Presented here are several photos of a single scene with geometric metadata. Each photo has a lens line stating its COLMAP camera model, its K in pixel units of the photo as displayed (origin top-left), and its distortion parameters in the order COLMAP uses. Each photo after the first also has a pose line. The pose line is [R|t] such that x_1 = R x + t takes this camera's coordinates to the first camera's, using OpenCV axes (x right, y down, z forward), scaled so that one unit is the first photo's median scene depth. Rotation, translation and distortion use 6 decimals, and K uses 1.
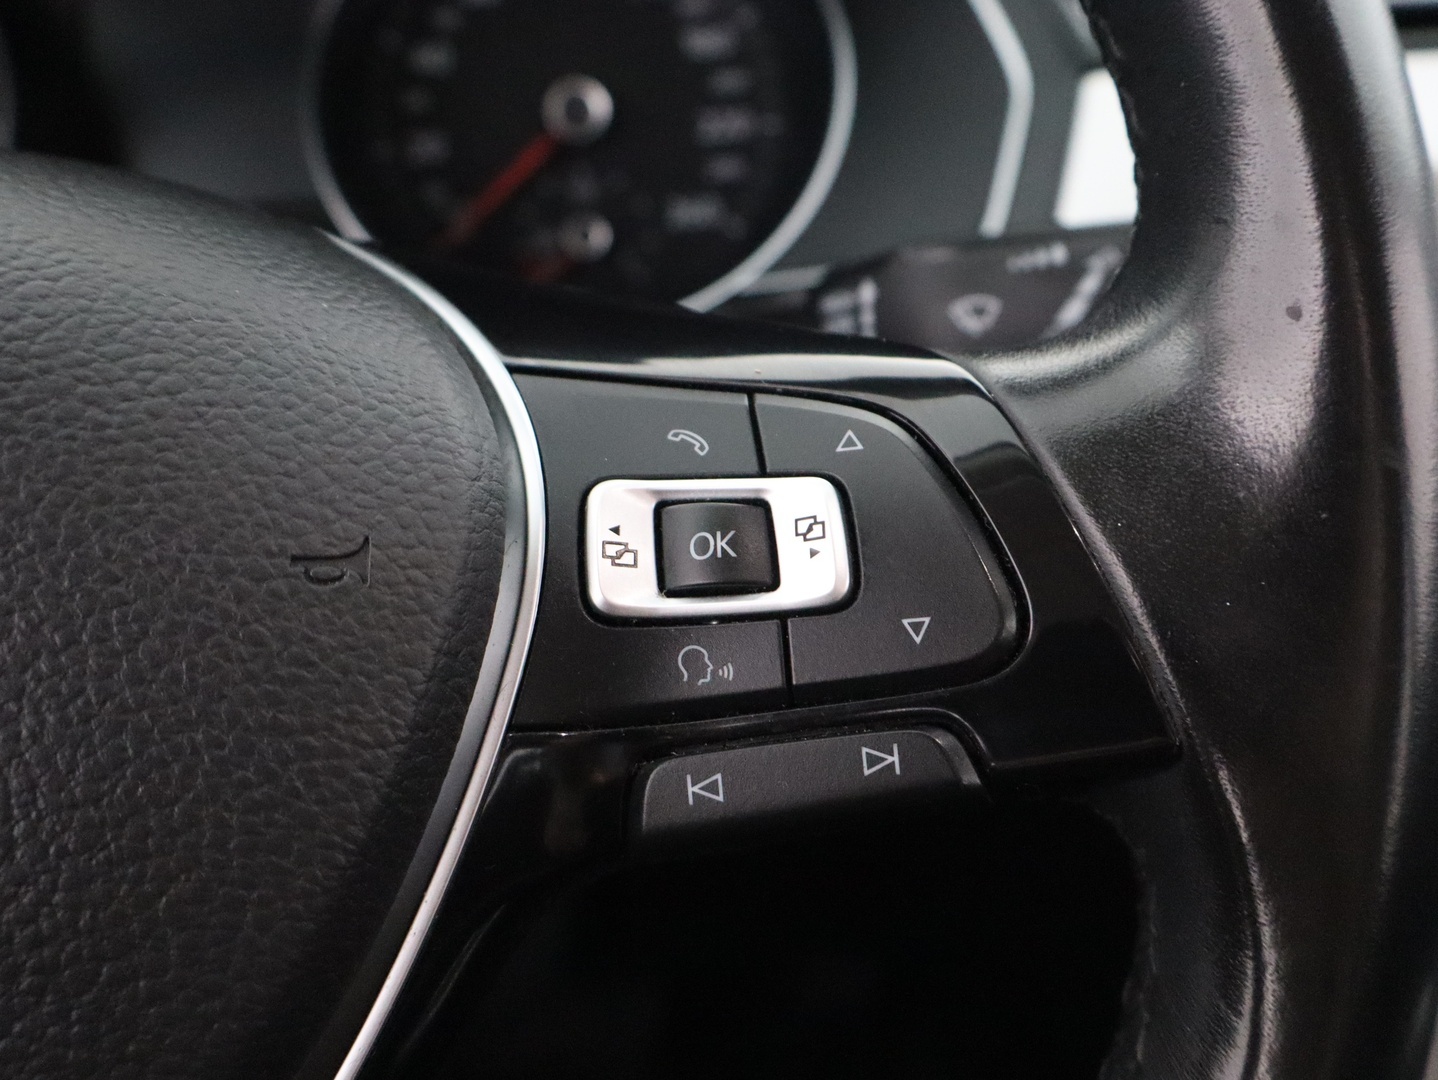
lens RADIAL K [[1415.1, 0, 719.0], [0, 1415.1, 540.0], [0, 0, 1]] dist [0.005356, 0.028260]
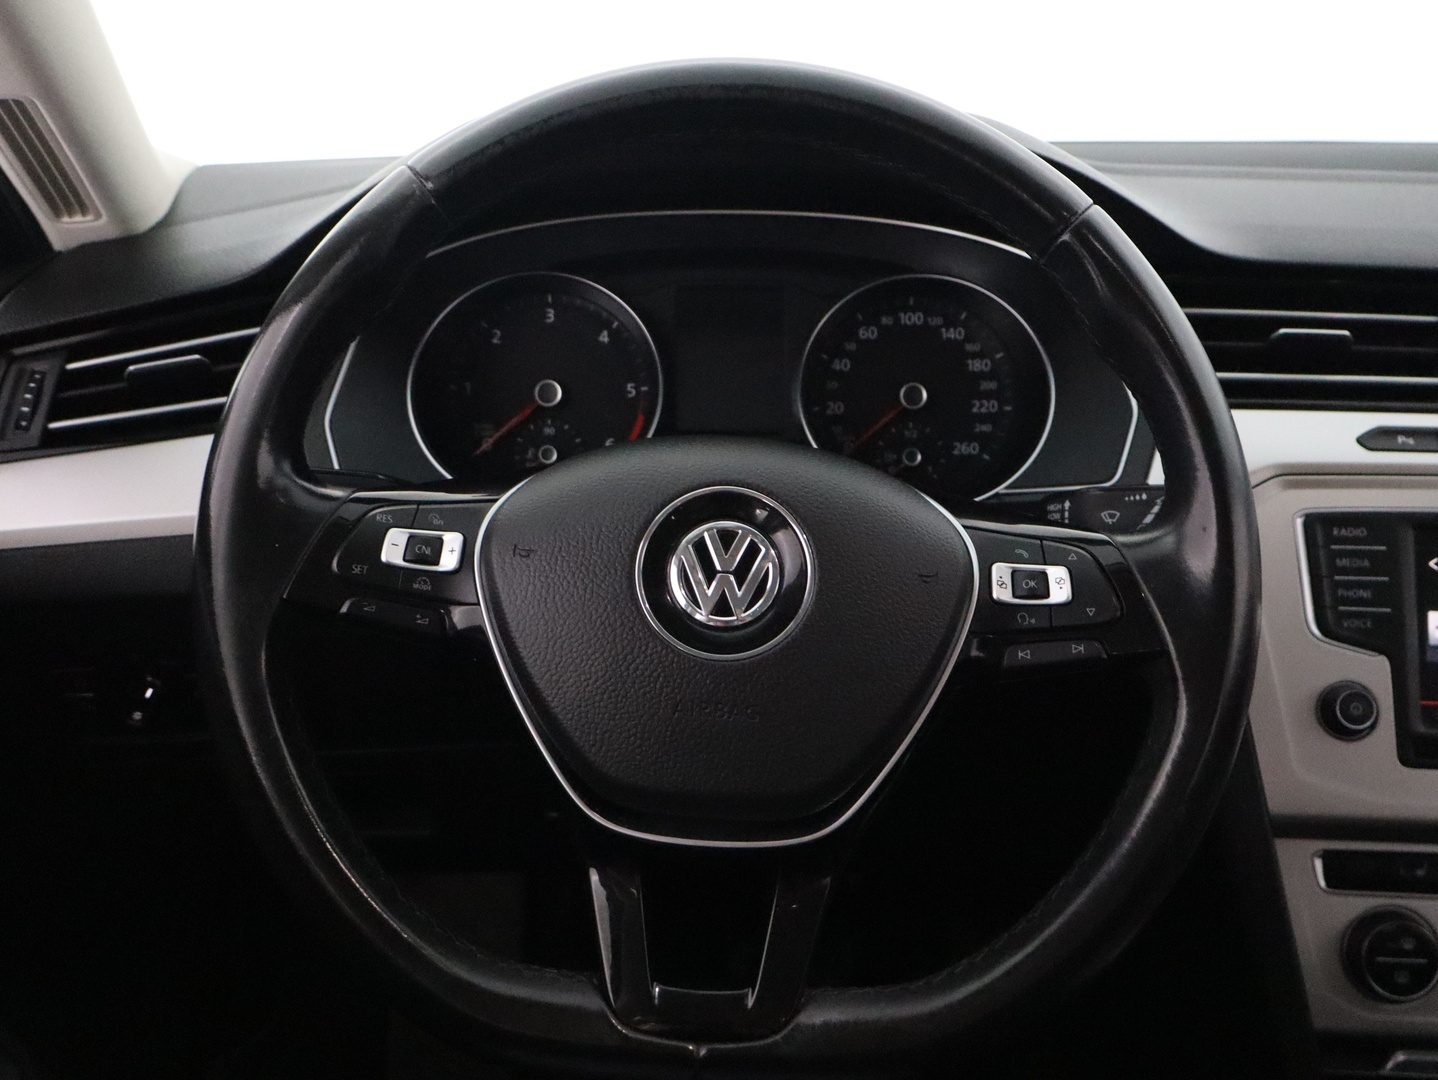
lens RADIAL K [[1415.1, 0, 719.0], [0, 1415.1, 540.0], [0, 0, 1]] dist [0.005356, 0.028260]
pose [[0.994058, 0.078063, -0.075860, -0.481745], [-0.085317, 0.991560, -0.097619, 0.285690], [0.067599, 0.103511, 0.992328, -2.349051]]
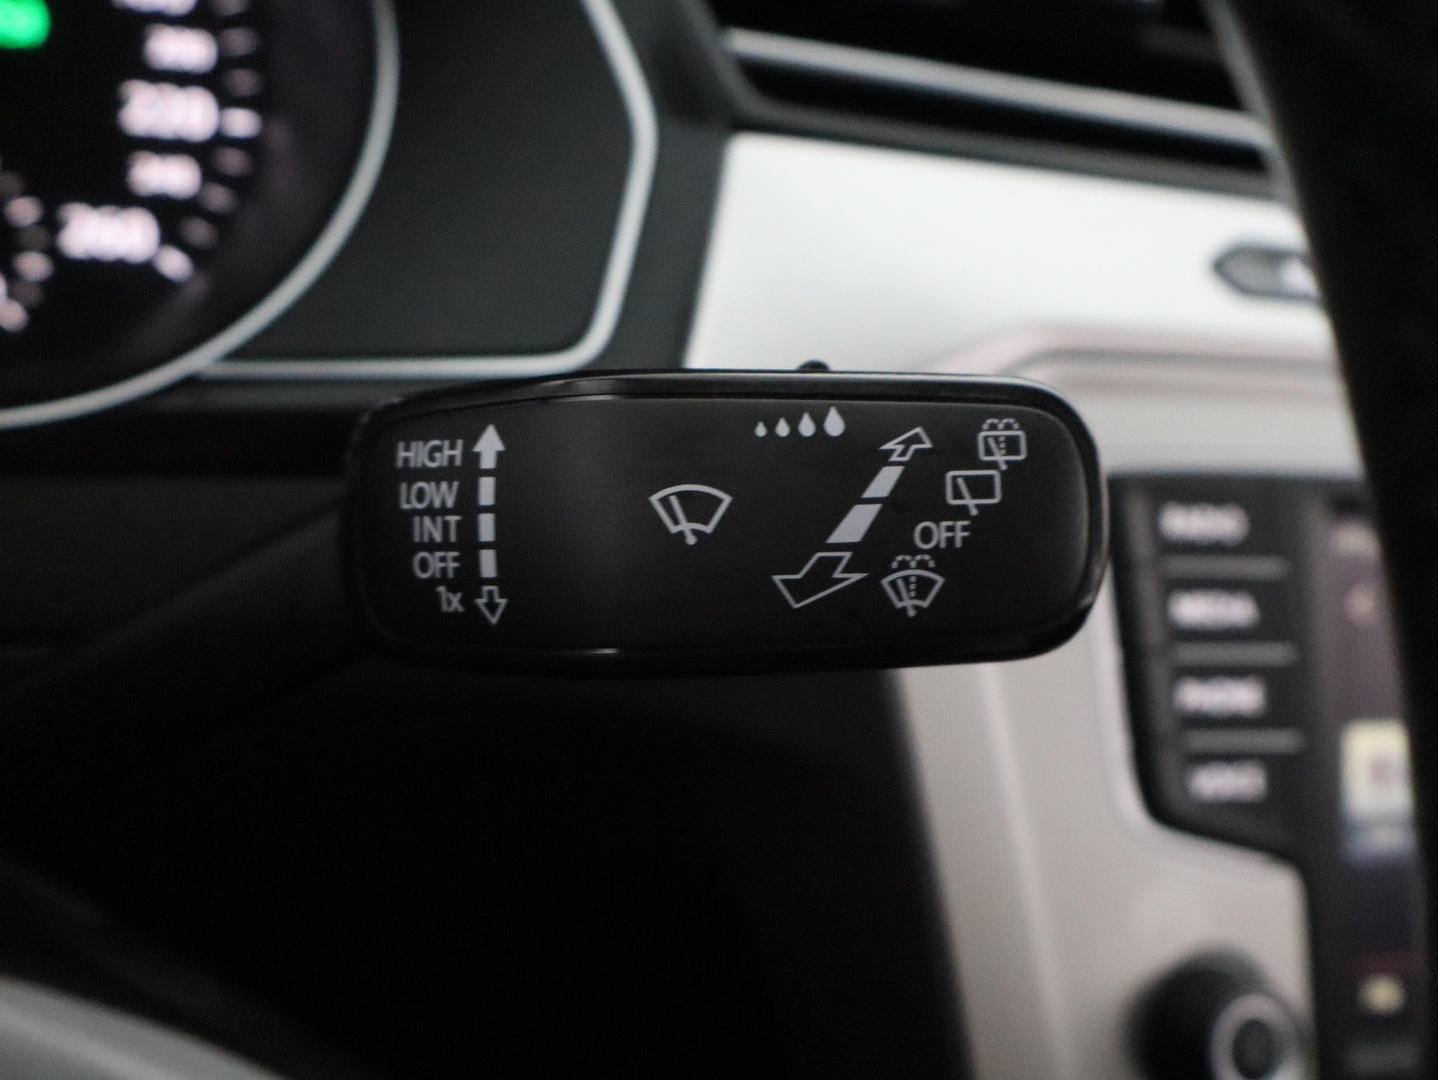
lens RADIAL K [[1345.0, 0, 719.0], [0, 1345.0, 540.0], [0, 0, 1]] dist [0.031301, 0.011788]
pose [[0.900411, 0.065824, 0.430032, -0.058158], [-0.051965, 0.997683, -0.043907, -0.183414], [-0.431926, 0.017188, 0.901745, 0.750828]]
